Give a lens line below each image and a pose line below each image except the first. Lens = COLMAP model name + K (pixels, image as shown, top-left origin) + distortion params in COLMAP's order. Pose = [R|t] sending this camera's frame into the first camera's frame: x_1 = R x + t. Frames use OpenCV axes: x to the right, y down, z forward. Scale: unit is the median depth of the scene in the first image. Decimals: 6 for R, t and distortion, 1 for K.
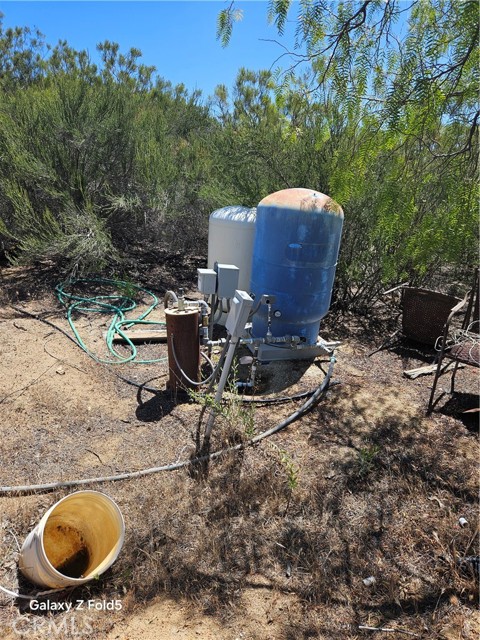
lens RADIAL K [[423.3, 0, 245.0], [0, 423.3, 318.0], [0, 0, 1]] dist [0.083603, -0.077372]
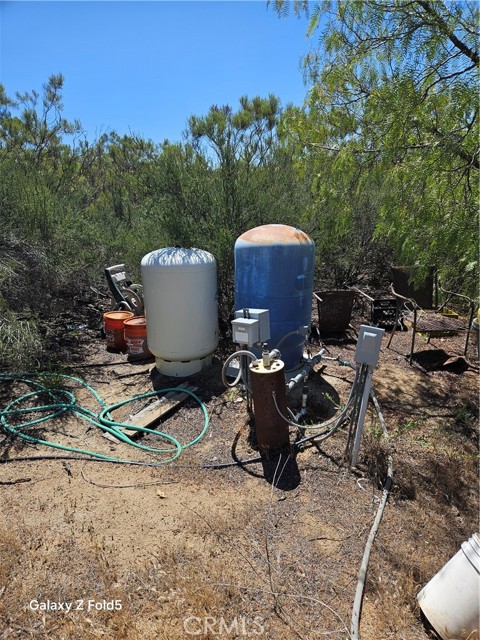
lens RADIAL K [[423.3, 0, 245.0], [0, 423.3, 318.0], [0, 0, 1]] dist [0.083603, -0.077372]
pose [[0.712930, -0.263817, 0.649717, -0.679458], [0.278035, 0.956937, 0.083477, -0.185954], [-0.643761, 0.121131, 0.755579, 0.257413]]
